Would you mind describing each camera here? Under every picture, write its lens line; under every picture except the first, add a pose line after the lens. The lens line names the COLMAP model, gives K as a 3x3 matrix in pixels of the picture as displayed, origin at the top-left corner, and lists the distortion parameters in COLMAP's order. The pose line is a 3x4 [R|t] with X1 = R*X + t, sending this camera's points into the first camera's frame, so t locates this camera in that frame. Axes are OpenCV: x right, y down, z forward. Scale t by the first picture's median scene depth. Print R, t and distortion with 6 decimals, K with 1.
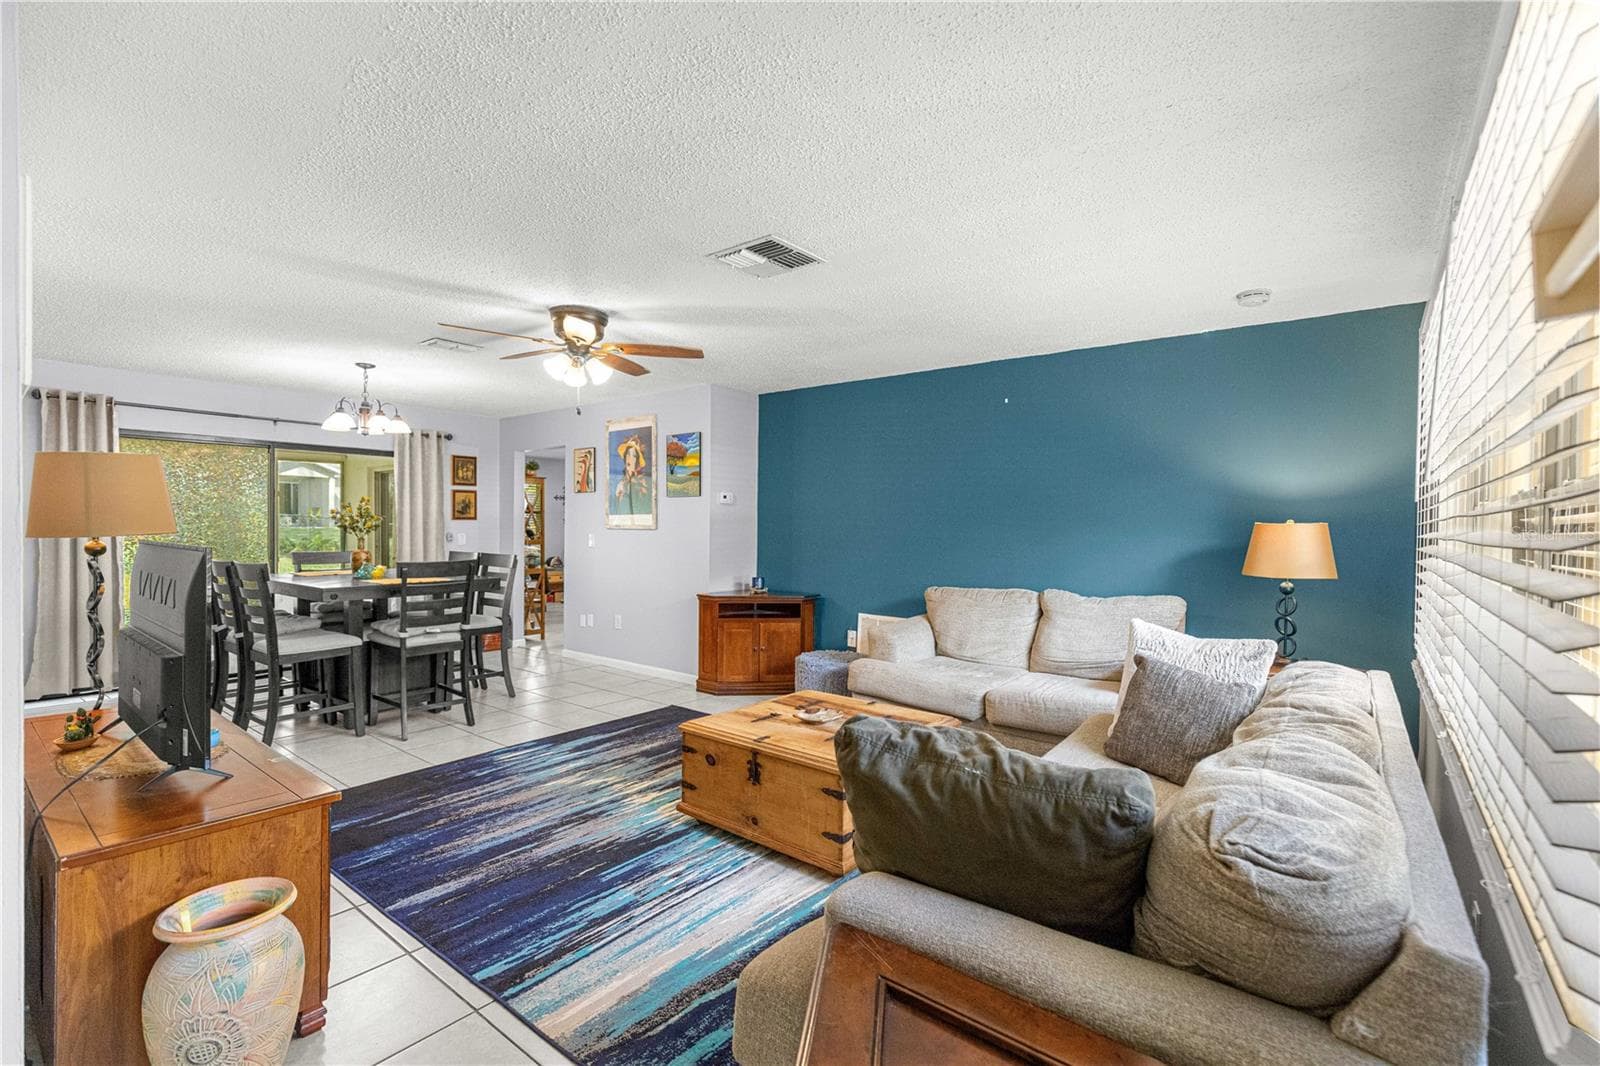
lens RADIAL K [[722.6, 0, 812.7], [0, 722.6, 530.8], [0, 0, 1]] dist [0.002276, -0.000042]
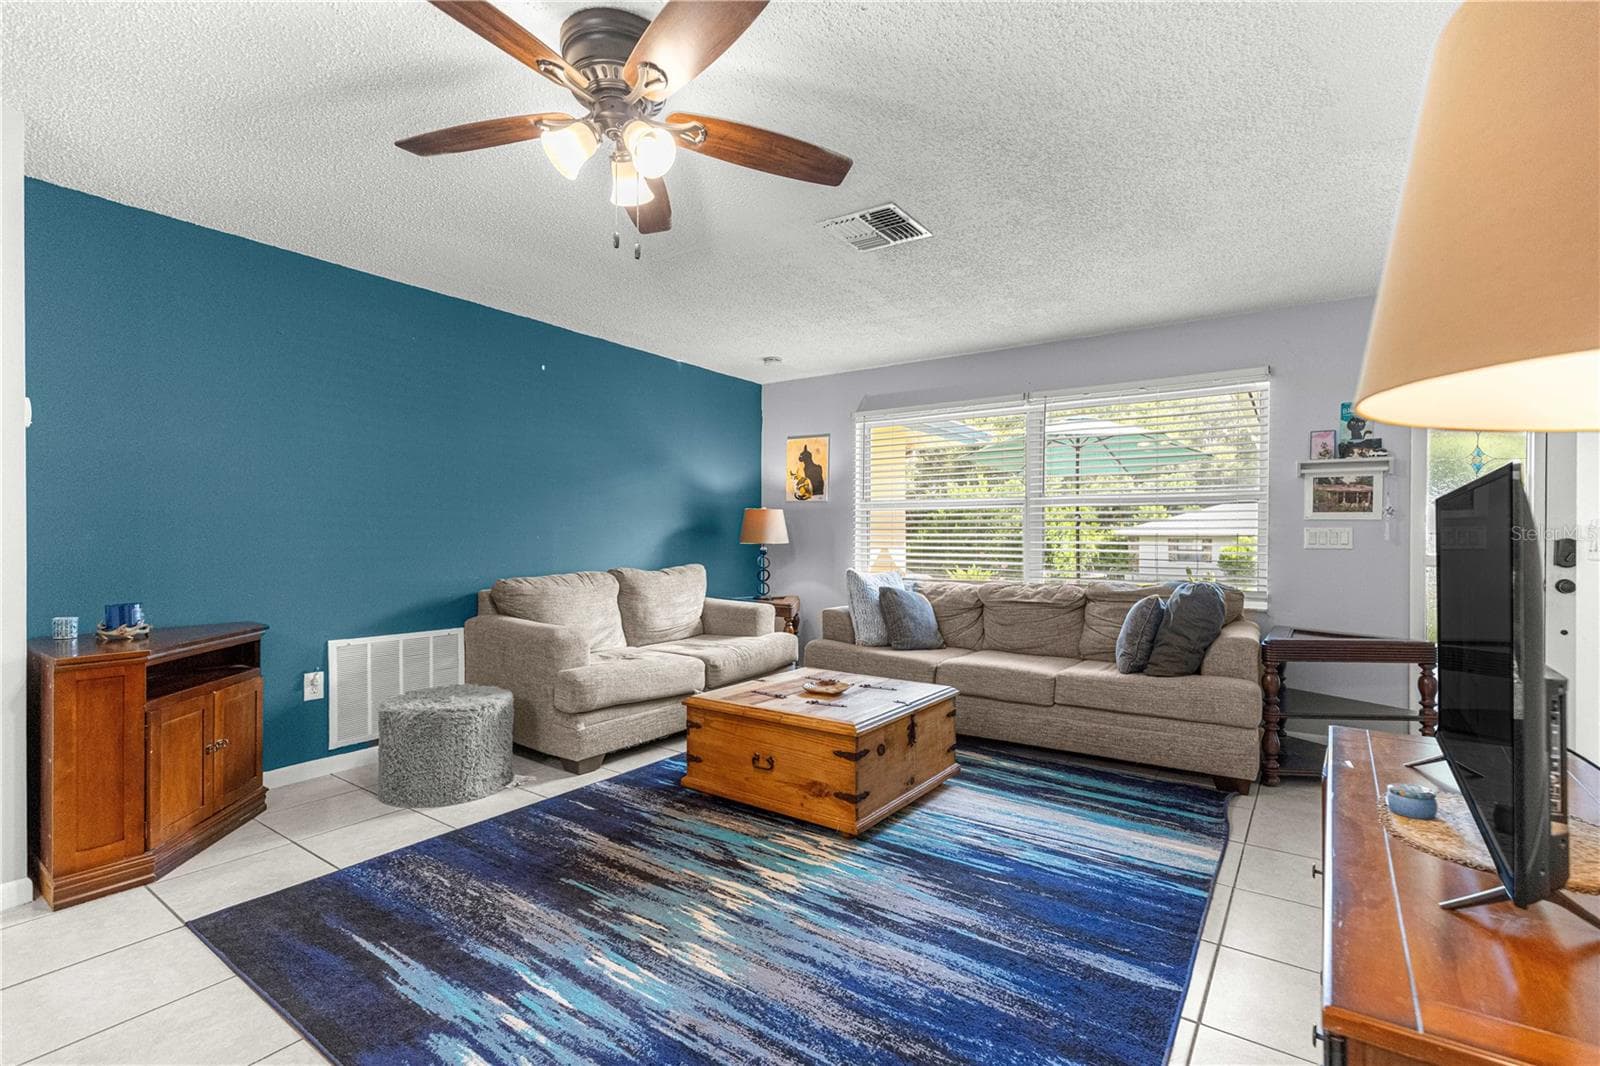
lens RADIAL K [[722.6, 0, 806.2], [0, 722.6, 531.9], [0, 0, 1]] dist [0.002276, -0.000042]
pose [[-0.045094, -0.009577, 0.998937, -0.937140], [0.003775, 0.999945, 0.009757, 0.025238], [-0.998976, 0.004211, -0.045055, 1.007581]]
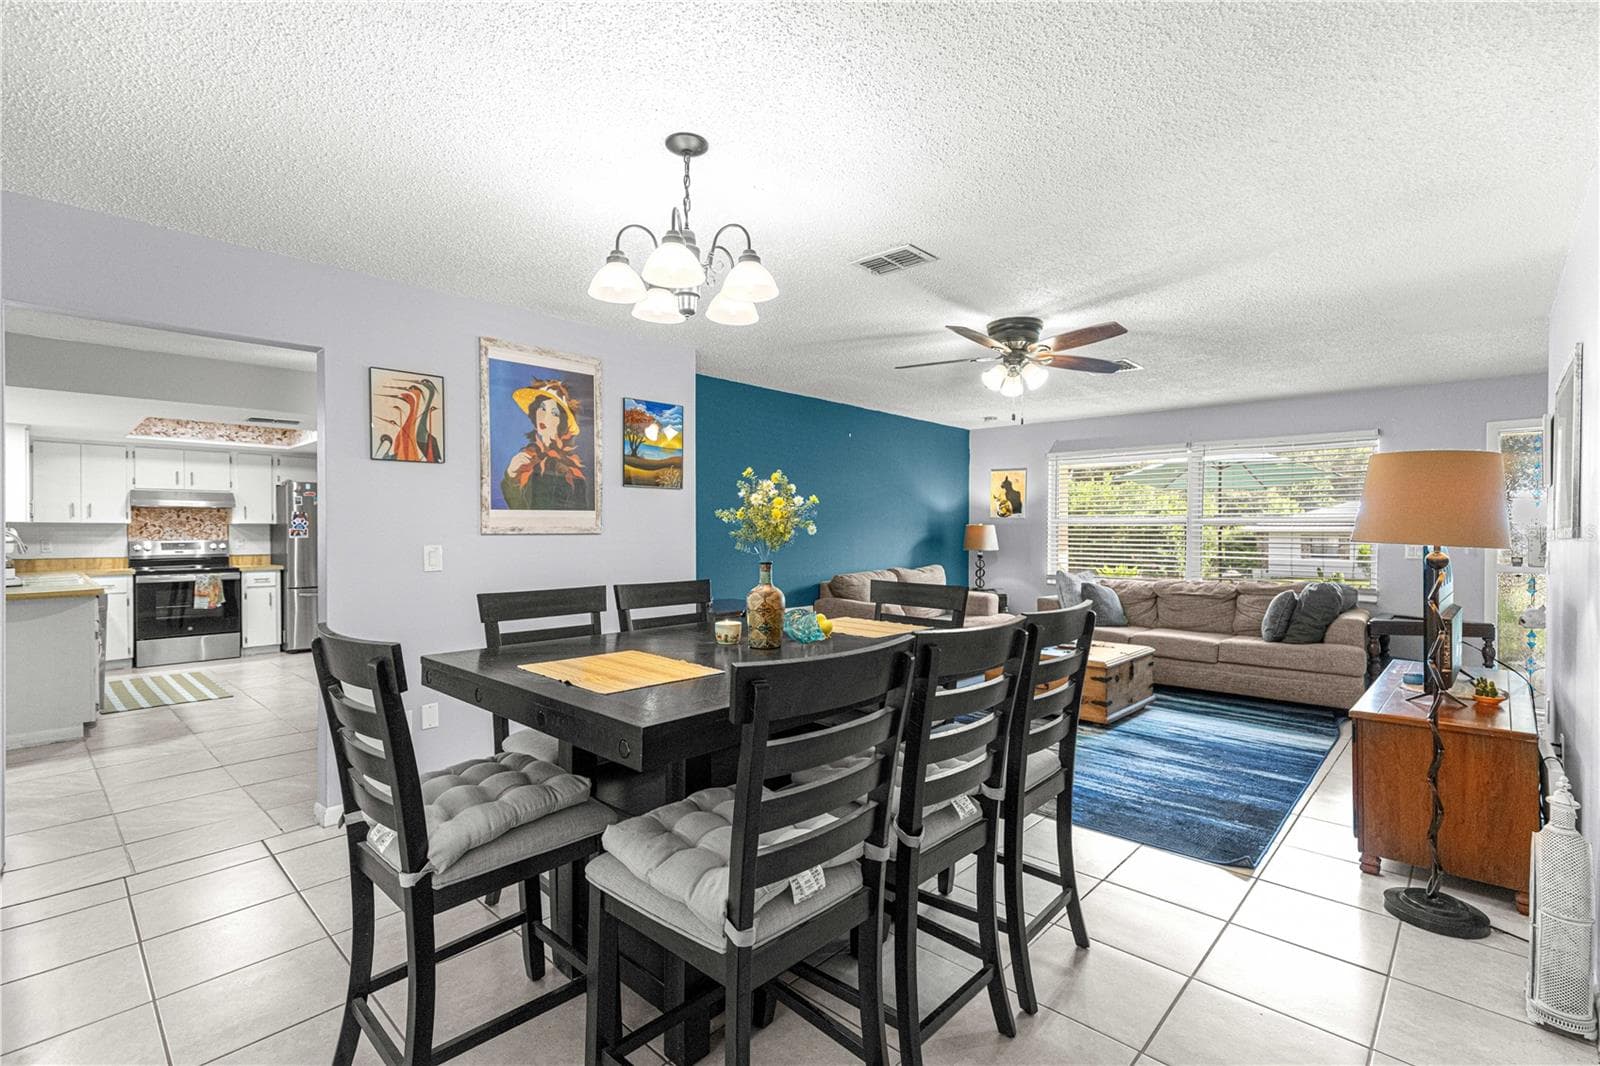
lens RADIAL K [[722.6, 0, 809.1], [0, 722.6, 534.6], [0, 0, 1]] dist [0.002276, -0.000042]
pose [[0.085456, -0.019141, 0.996158, -1.553881], [0.003074, 0.999816, 0.018947, -0.023429], [-0.996337, 0.001443, 0.085499, 1.357304]]
